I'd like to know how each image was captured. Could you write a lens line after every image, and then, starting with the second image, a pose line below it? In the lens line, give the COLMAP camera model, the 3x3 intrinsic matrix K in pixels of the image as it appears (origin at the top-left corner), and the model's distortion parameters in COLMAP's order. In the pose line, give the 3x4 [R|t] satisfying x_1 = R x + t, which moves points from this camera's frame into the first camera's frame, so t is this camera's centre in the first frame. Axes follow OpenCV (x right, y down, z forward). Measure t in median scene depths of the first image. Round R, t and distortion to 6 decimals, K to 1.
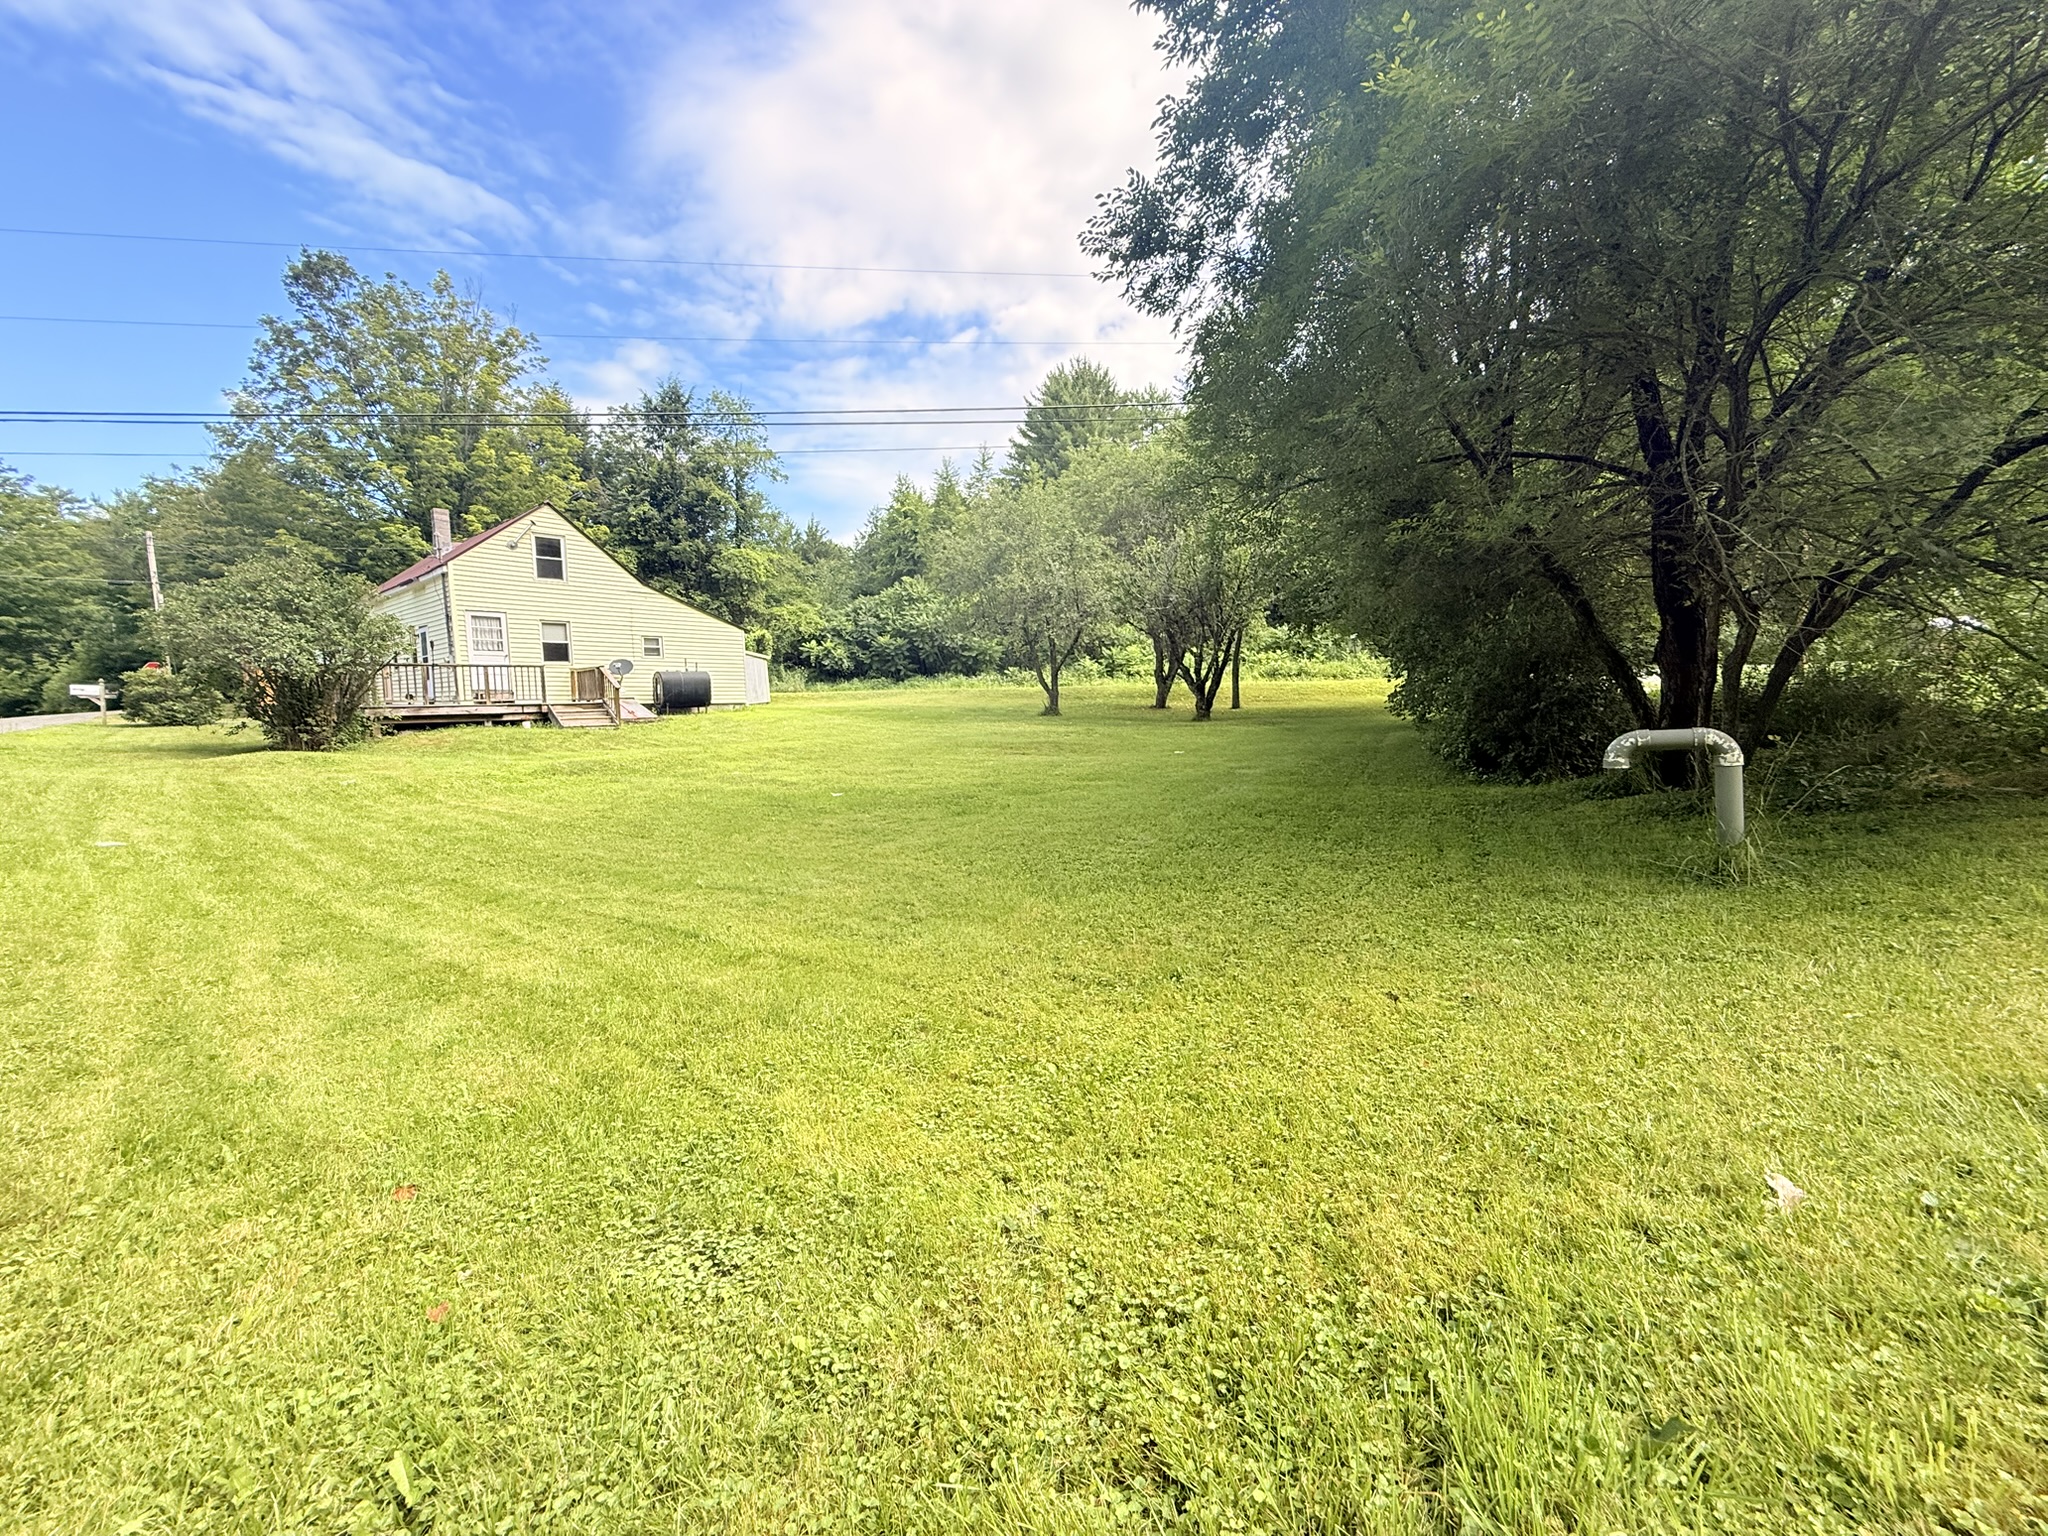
lens RADIAL K [[818.9, 0, 1026.4], [0, 818.9, 773.8], [0, 0, 1]] dist [0.002912, 0.000383]
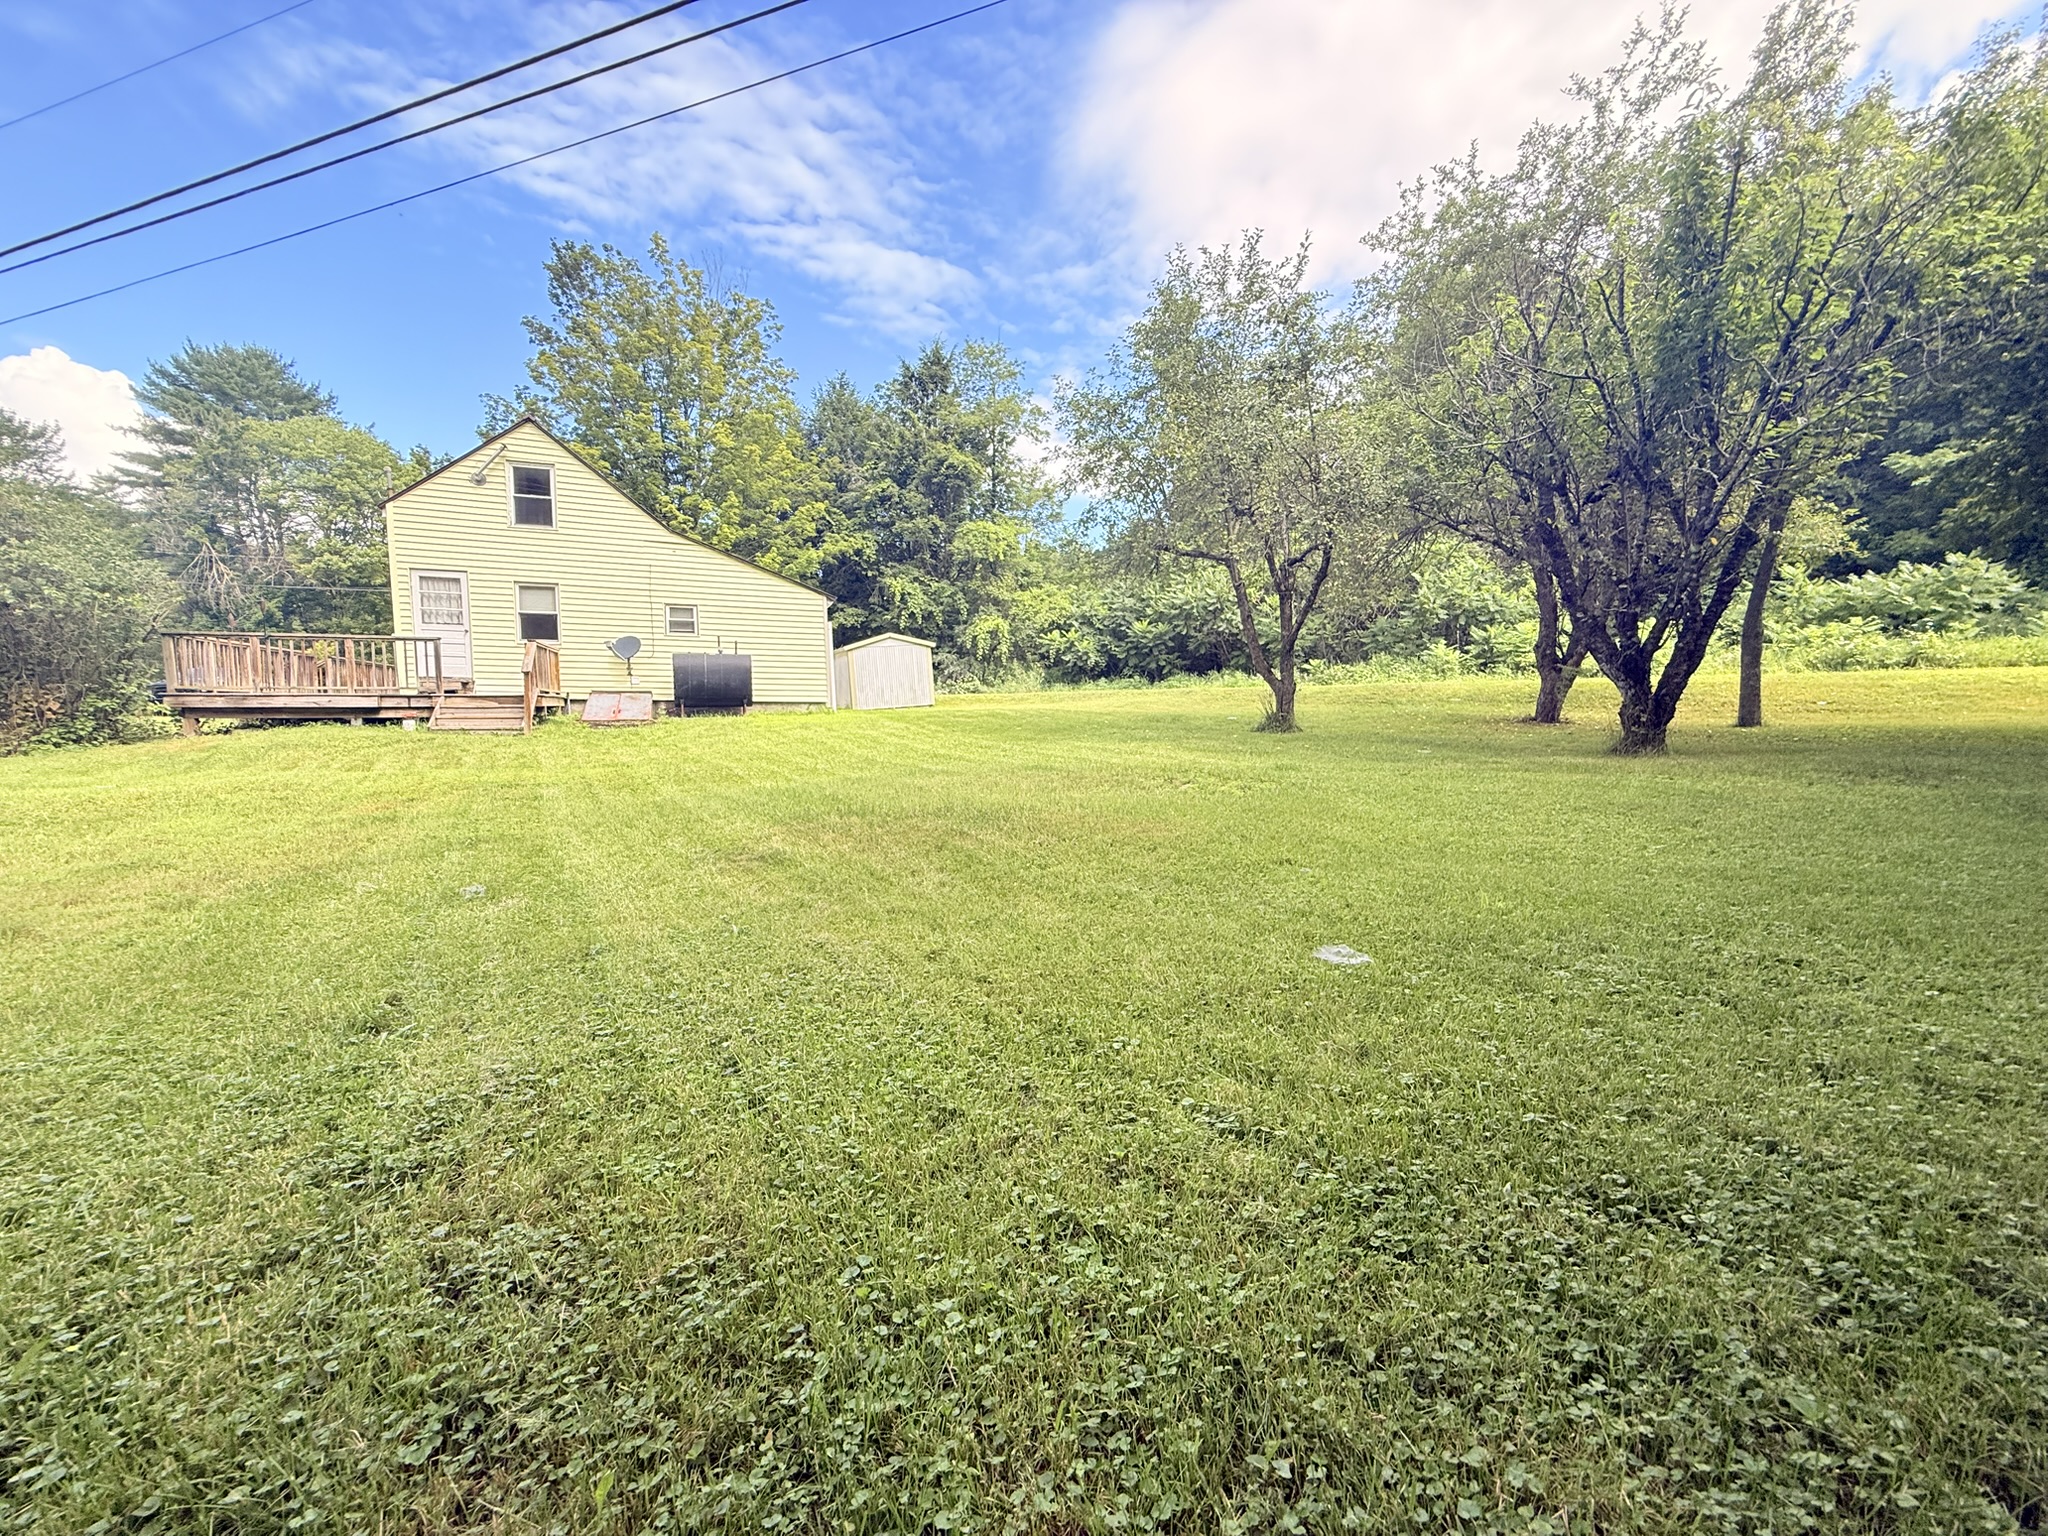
lens RADIAL K [[818.9, 0, 1017.2], [0, 818.9, 769.5], [0, 0, 1]] dist [0.002912, 0.000383]
pose [[0.891578, 0.046218, -0.450503, 0.103008], [-0.055463, 0.998434, -0.007333, -0.030942], [0.449458, 0.031524, 0.892745, 0.419005]]
